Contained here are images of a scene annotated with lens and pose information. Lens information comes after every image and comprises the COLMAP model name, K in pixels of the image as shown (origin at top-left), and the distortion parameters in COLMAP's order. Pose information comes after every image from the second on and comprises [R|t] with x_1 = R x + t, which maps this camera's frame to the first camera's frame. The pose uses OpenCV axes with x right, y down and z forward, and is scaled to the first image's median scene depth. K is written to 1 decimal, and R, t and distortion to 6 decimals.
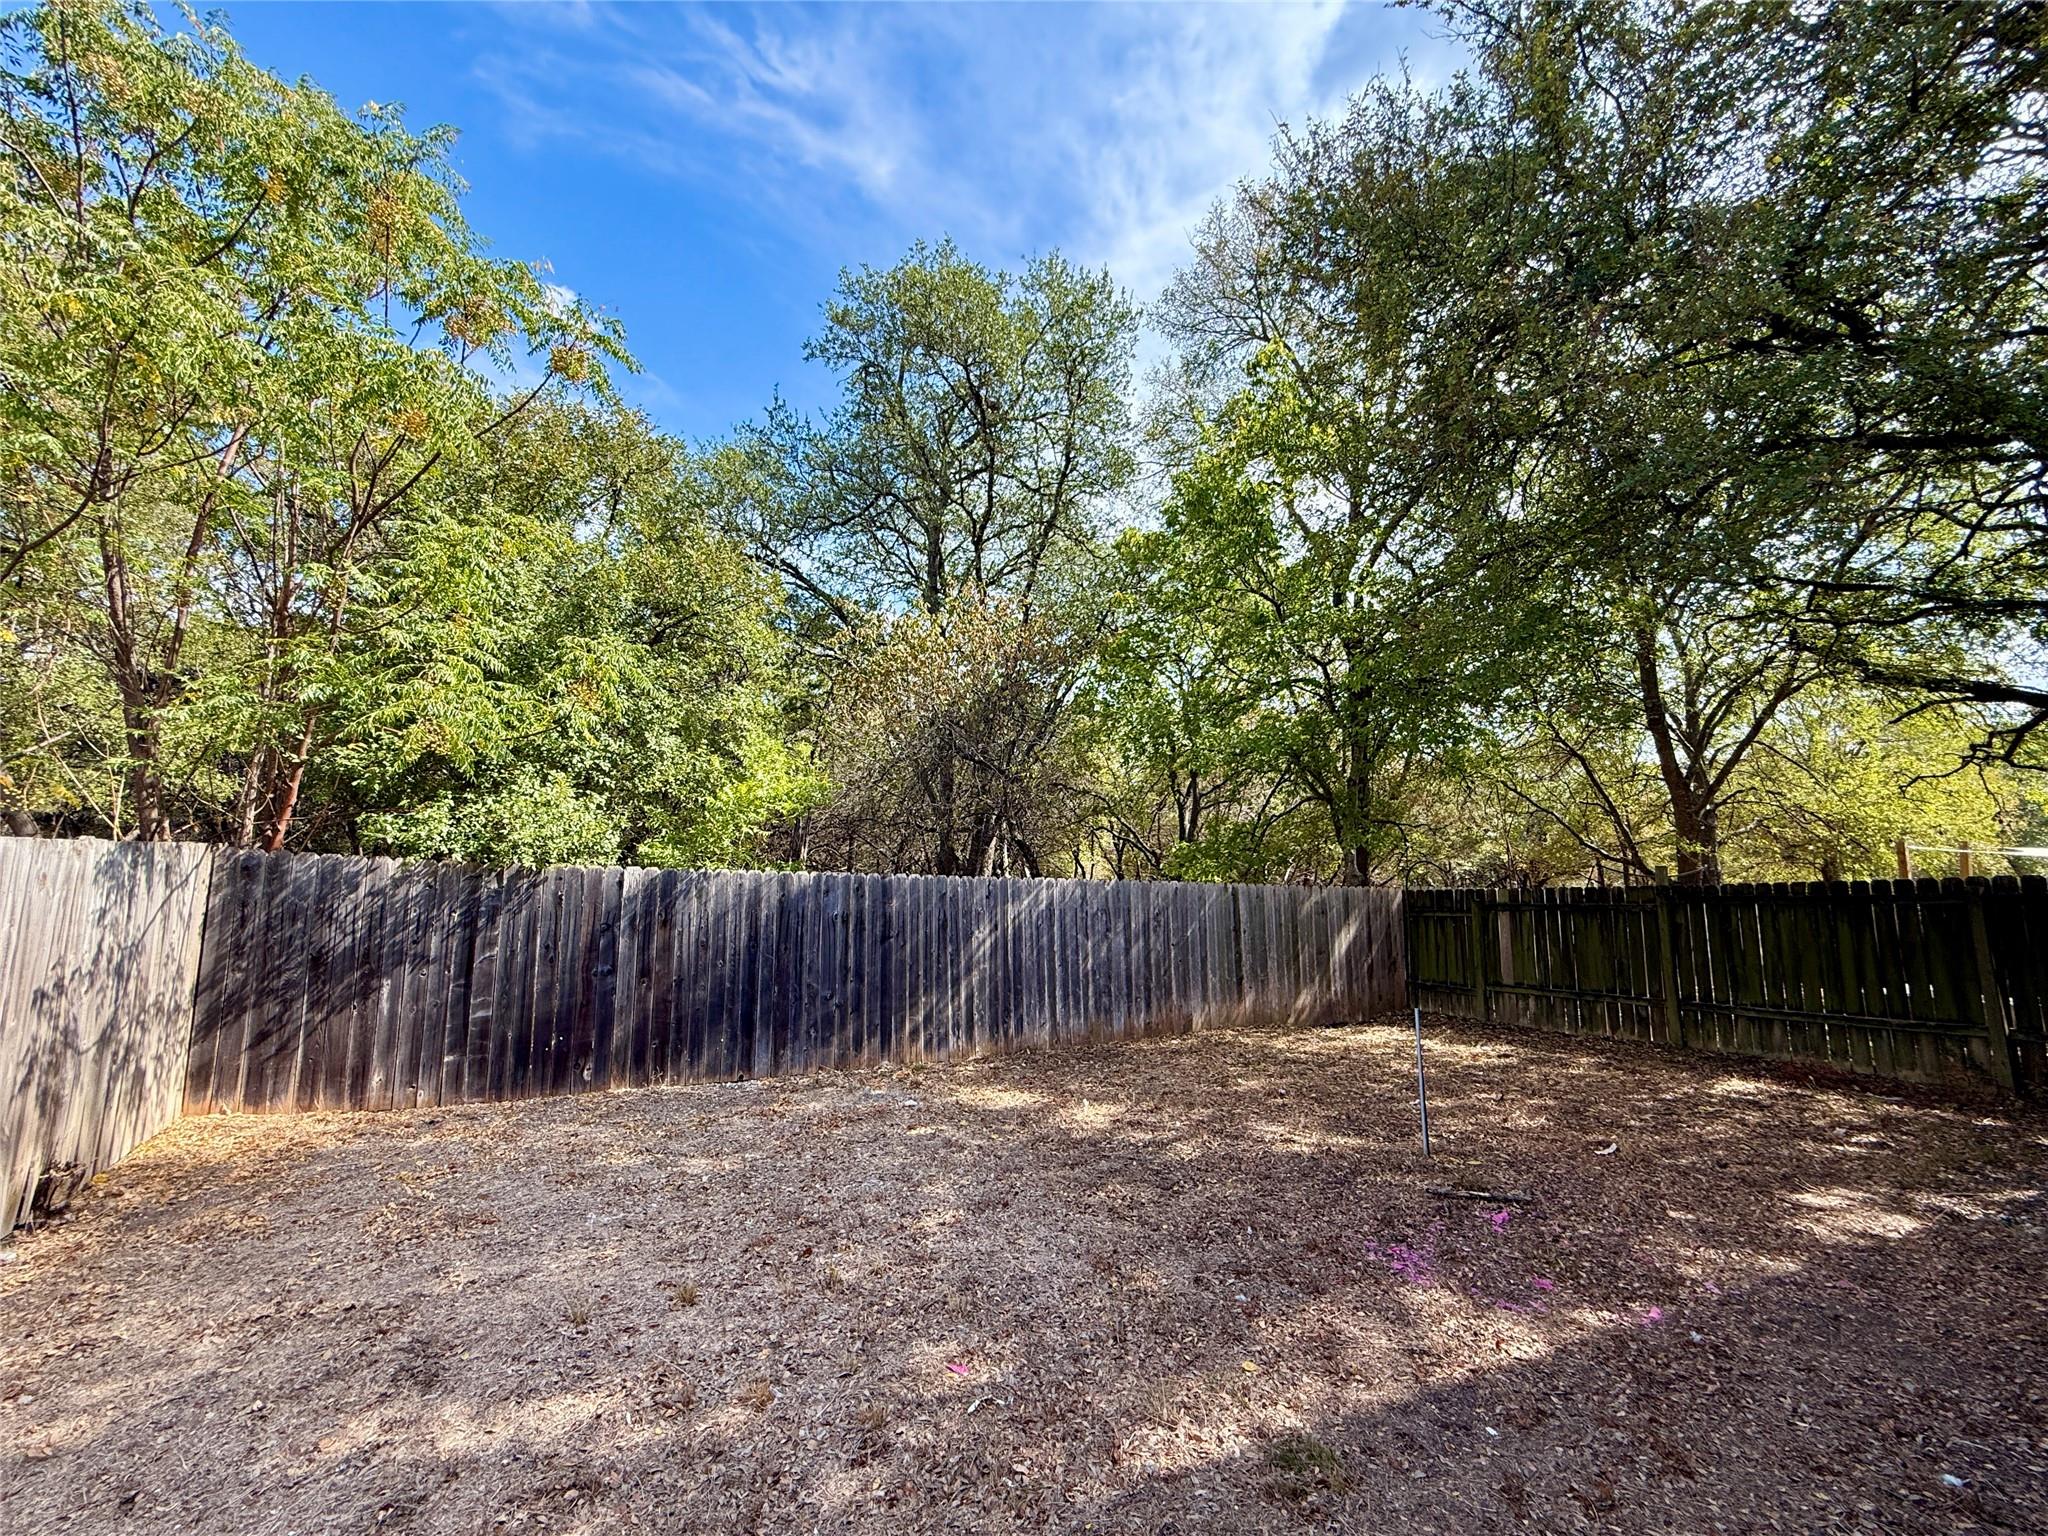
lens RADIAL K [[816.1, 0, 1018.7], [0, 816.1, 766.4], [0, 0, 1]] dist [-0.001122, 0.000346]
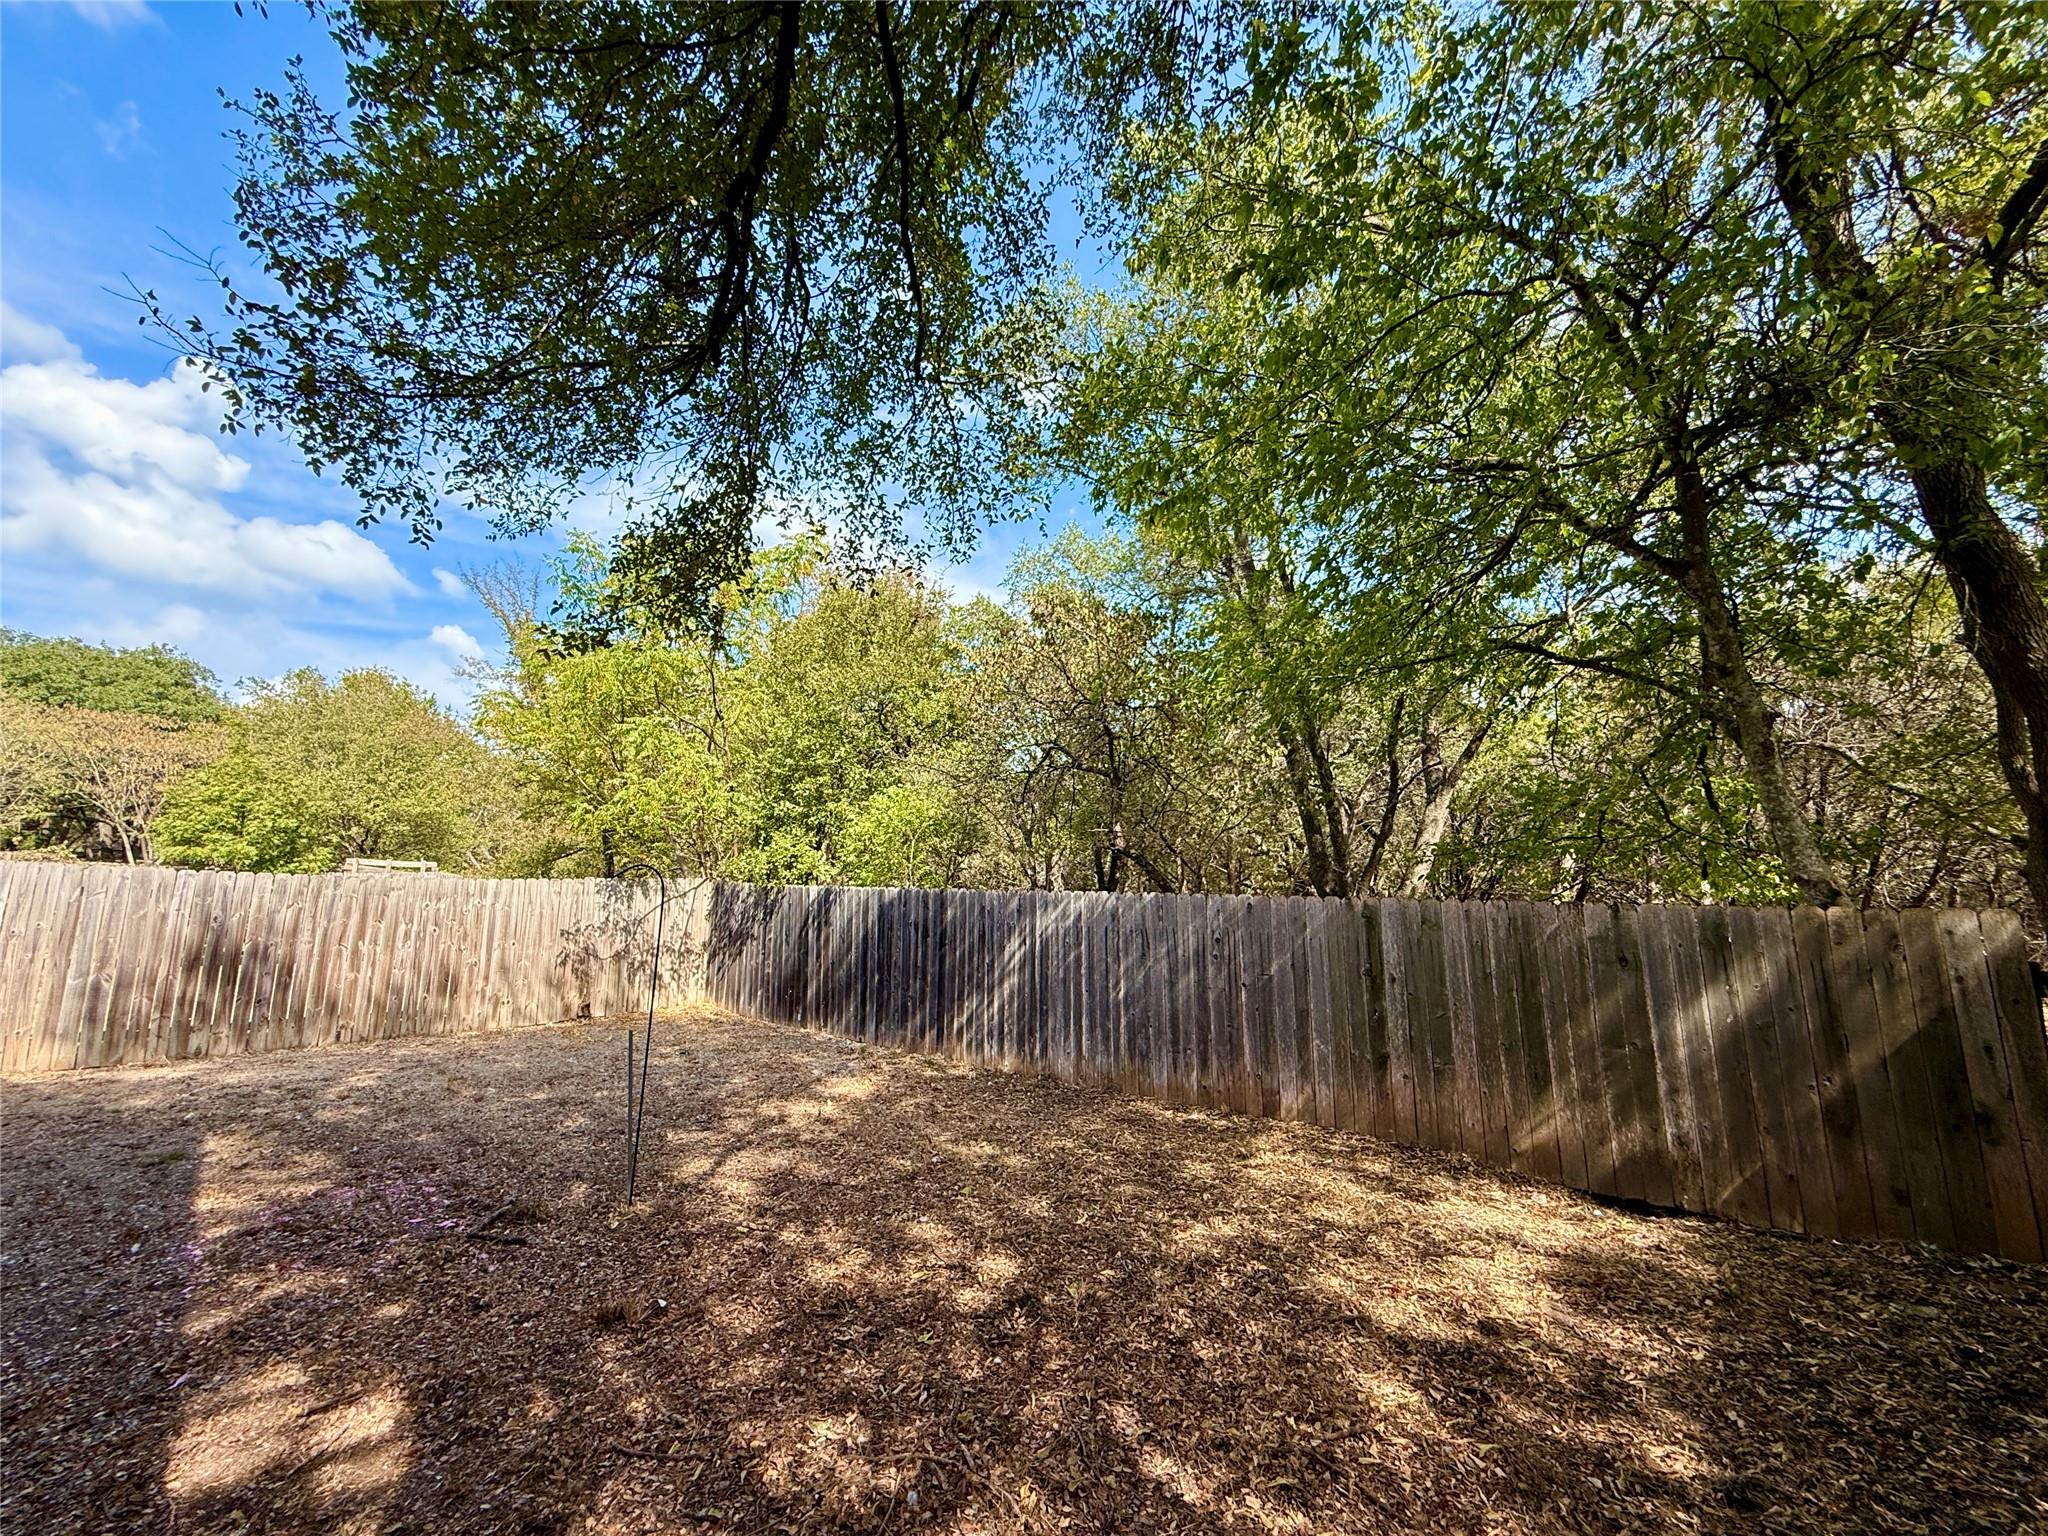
lens RADIAL K [[816.1, 0, 1017.4], [0, 816.1, 762.1], [0, 0, 1]] dist [-0.001122, 0.000346]
pose [[0.351370, -0.161212, -0.922253, 0.933859], [0.117232, 0.984887, -0.127496, 0.114093], [0.928868, -0.063319, 0.364959, 0.673293]]
